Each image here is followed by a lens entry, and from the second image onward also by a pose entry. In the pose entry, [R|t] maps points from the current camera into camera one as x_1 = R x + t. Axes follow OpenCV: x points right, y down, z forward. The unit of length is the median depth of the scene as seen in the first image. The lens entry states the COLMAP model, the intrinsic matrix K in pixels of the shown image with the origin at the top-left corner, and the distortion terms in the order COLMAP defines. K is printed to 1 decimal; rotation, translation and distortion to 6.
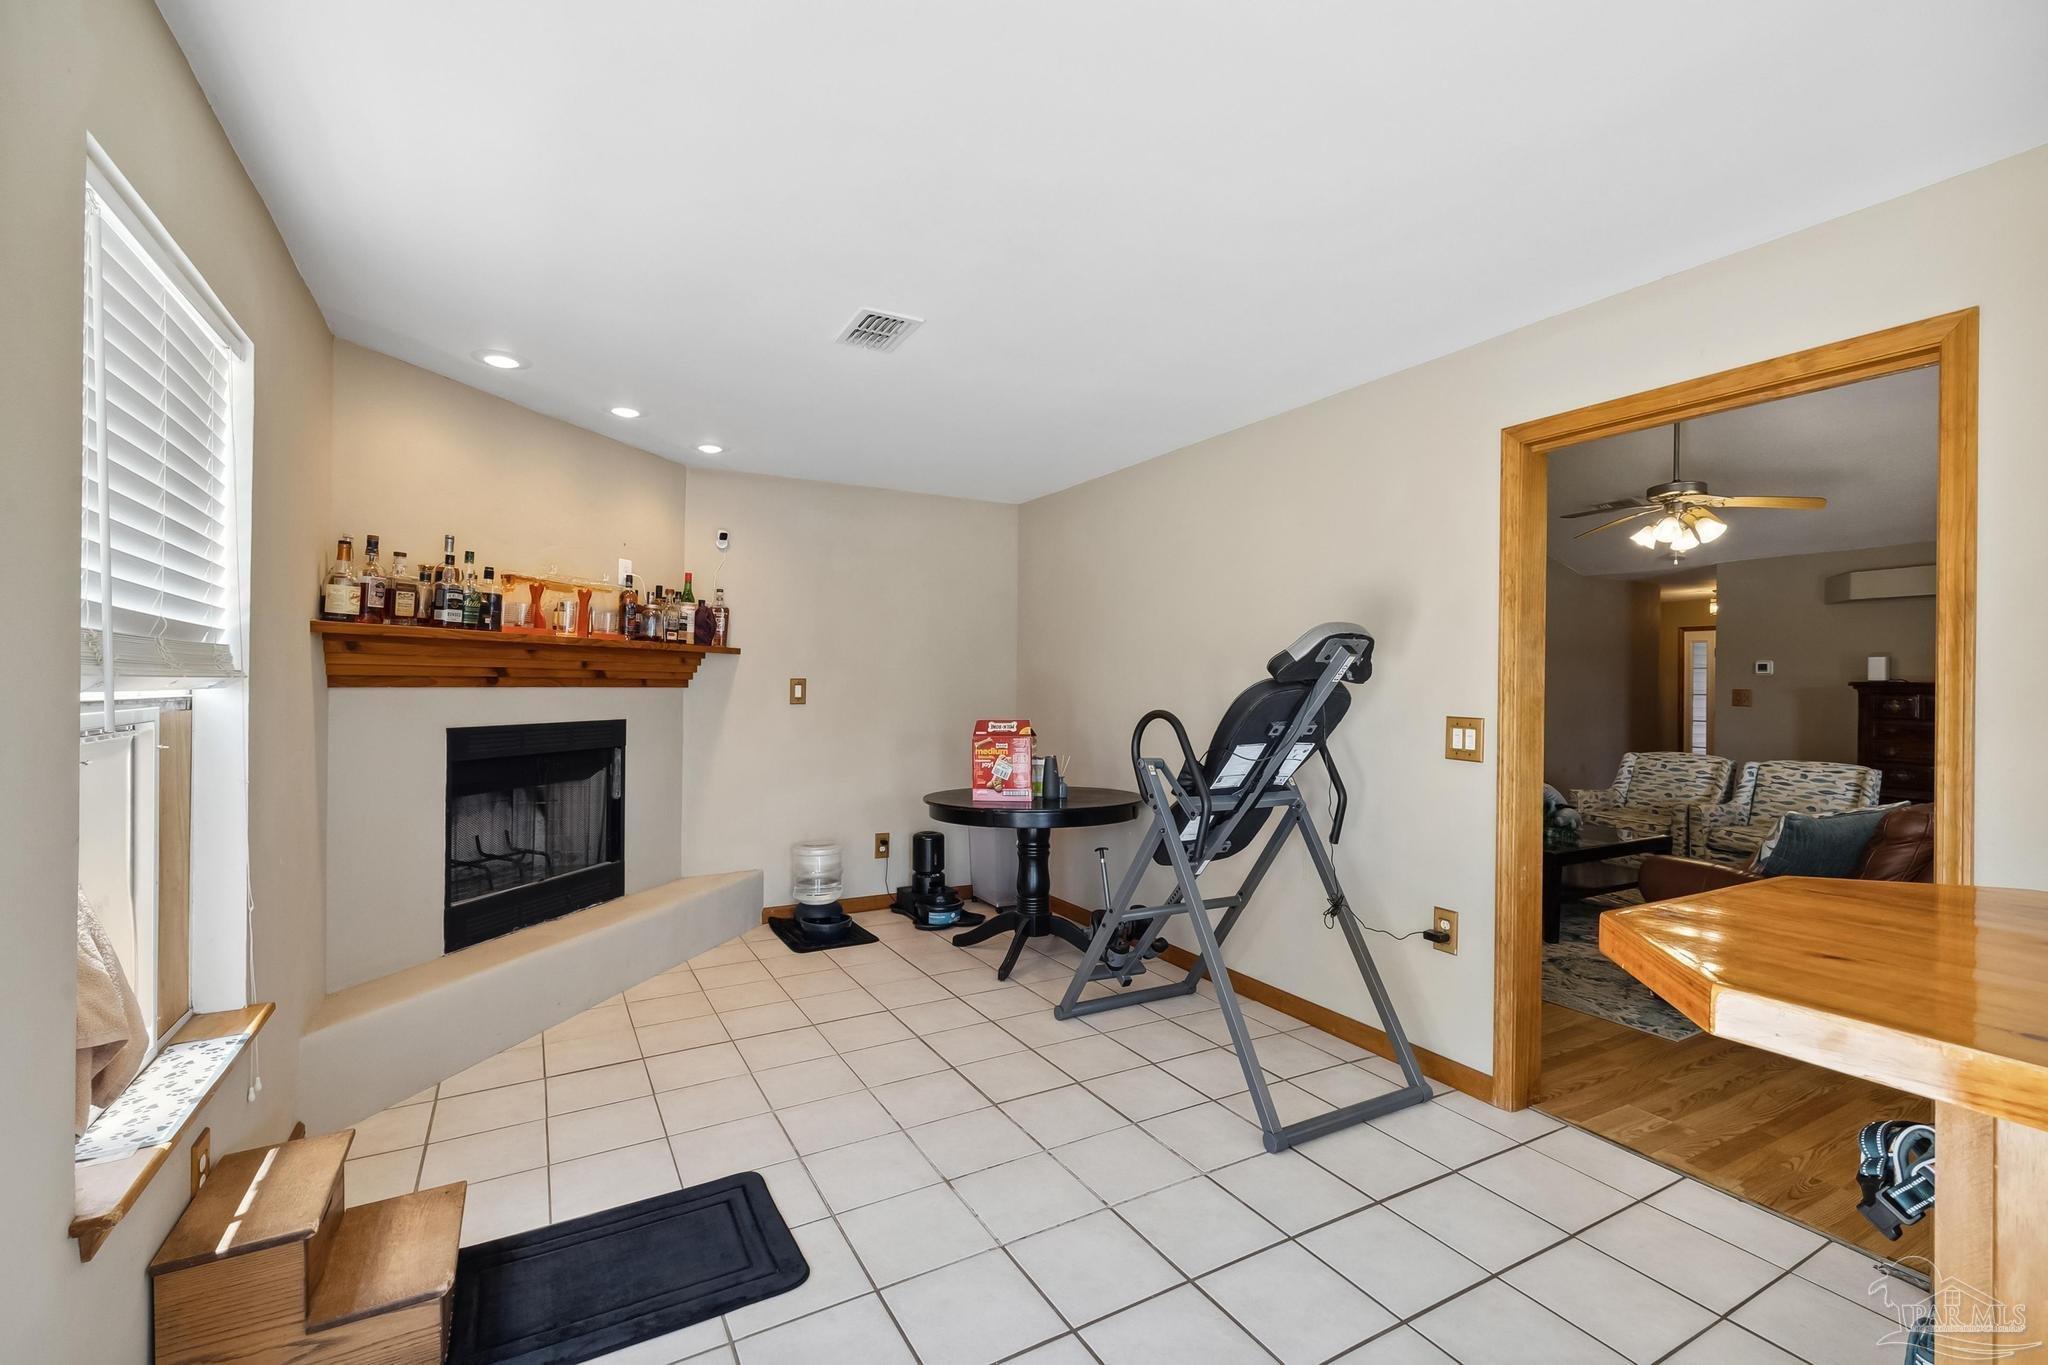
lens RADIAL K [[886.4, 0, 982.0], [0, 886.4, 672.3], [0, 0, 1]] dist [-0.035168, 0.005611]
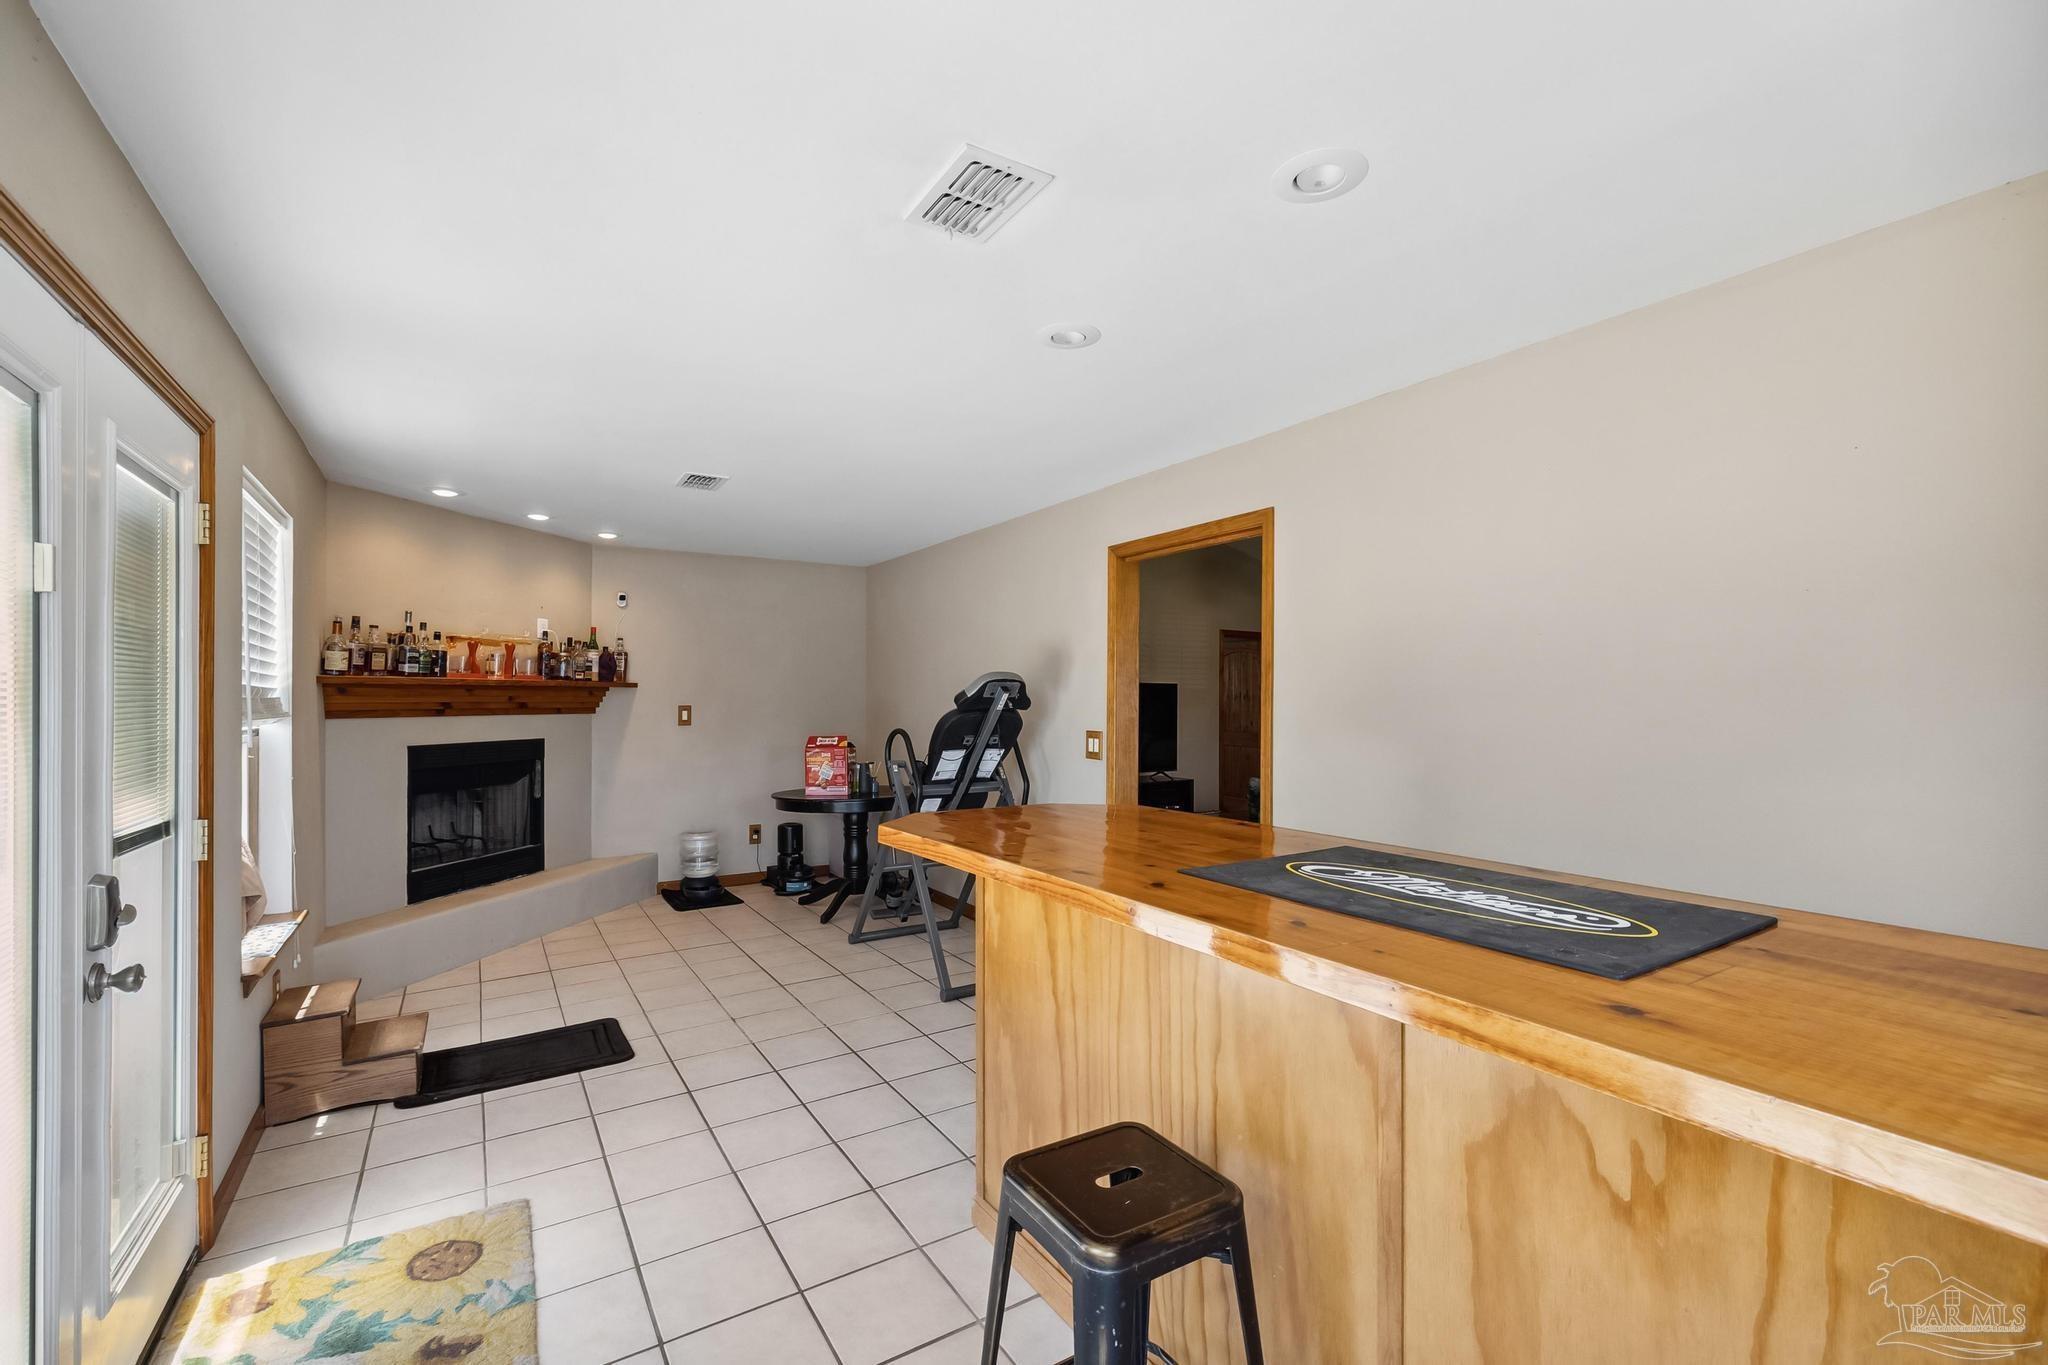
lens RADIAL K [[886.4, 0, 1017.9], [0, 886.4, 688.8], [0, 0, 1]] dist [-0.035168, 0.005611]
pose [[0.996845, -0.007464, 0.079018, 0.248612], [0.007311, 0.999971, 0.002235, -0.023683], [-0.079032, -0.001650, 0.996871, -0.459725]]
